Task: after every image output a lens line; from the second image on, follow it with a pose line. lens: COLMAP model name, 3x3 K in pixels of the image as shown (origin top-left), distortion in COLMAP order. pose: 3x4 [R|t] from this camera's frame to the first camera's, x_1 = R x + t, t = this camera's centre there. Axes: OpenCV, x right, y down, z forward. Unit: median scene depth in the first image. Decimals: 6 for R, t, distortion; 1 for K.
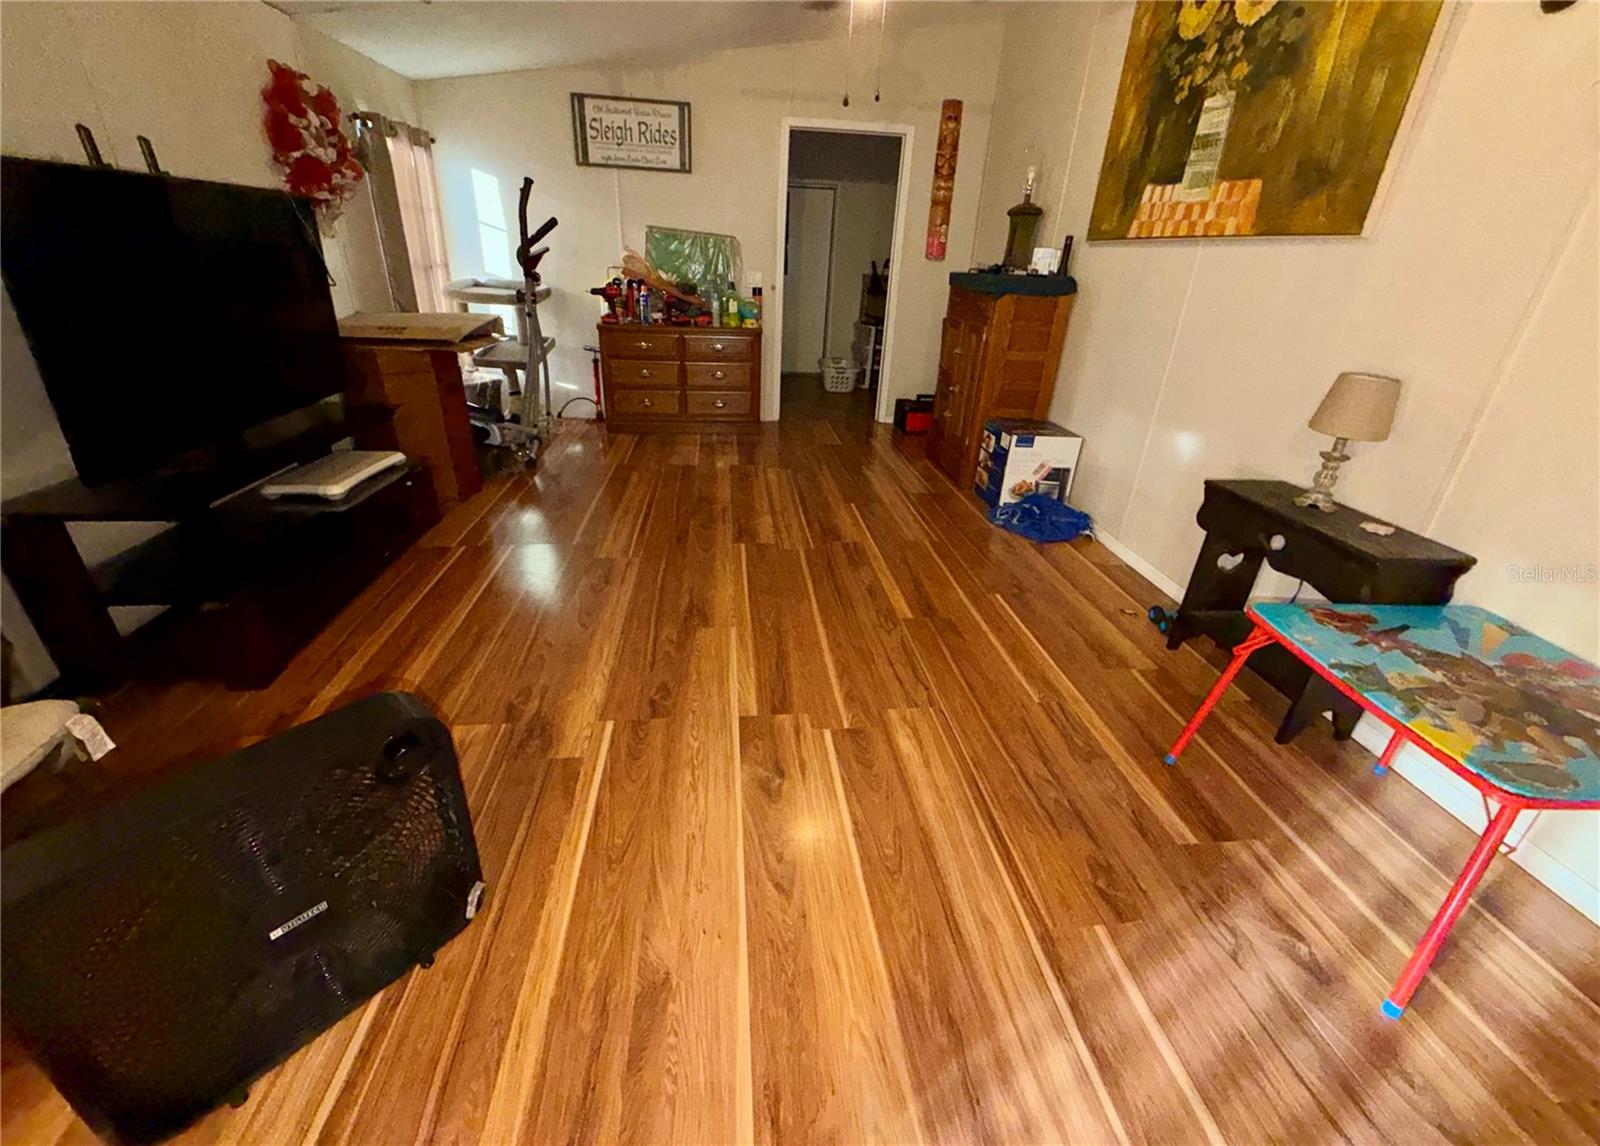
lens RADIAL K [[676.0, 0, 794.5], [0, 676.0, 566.5], [0, 0, 1]] dist [0.001115, 0.000059]
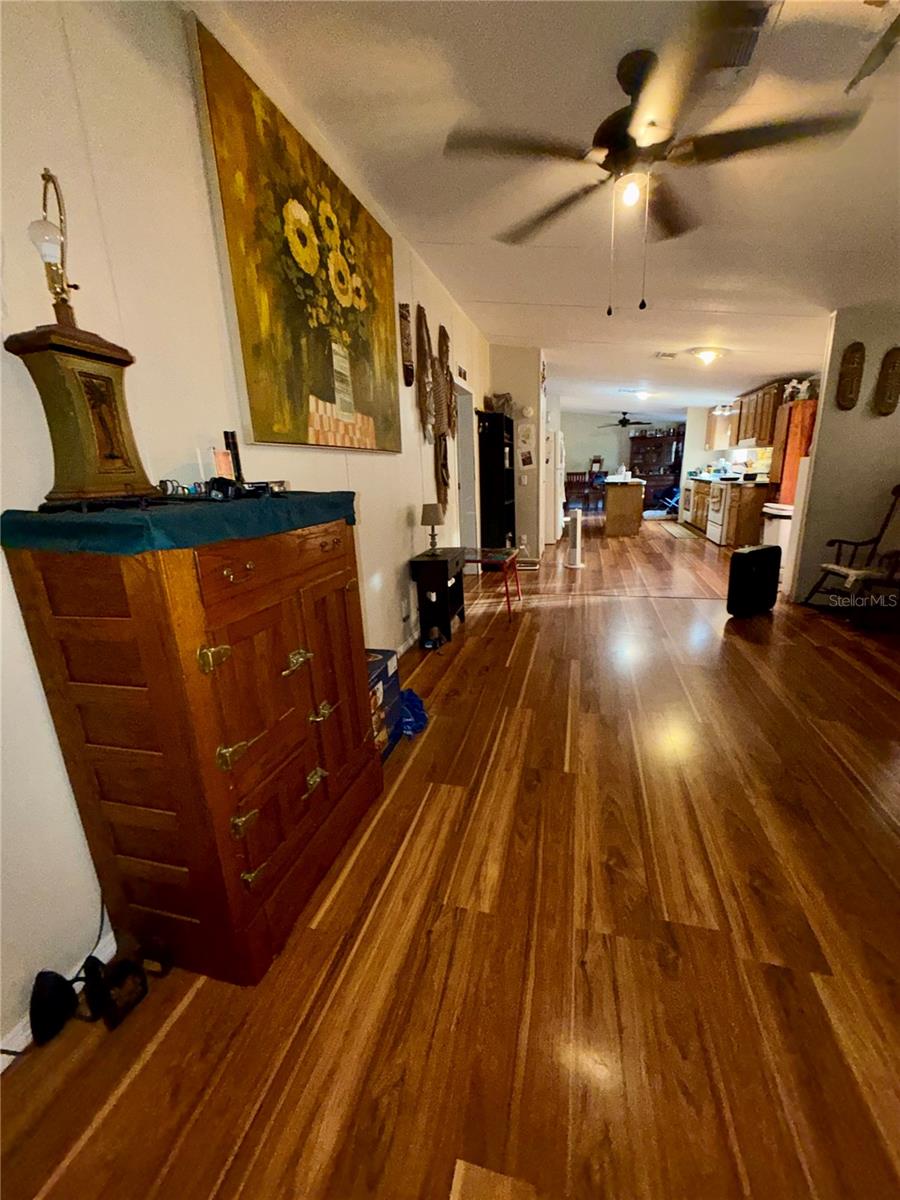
lens RADIAL K [[478.7, 0, 448.3], [0, 478.7, 601.0], [0, 0, 1]] dist [-0.000525, 0.000718]
pose [[-0.931950, -0.097908, 0.349118, 0.053610], [0.154444, 0.763948, 0.626523, -0.795803], [-0.328050, 0.637807, -0.696840, 1.737013]]
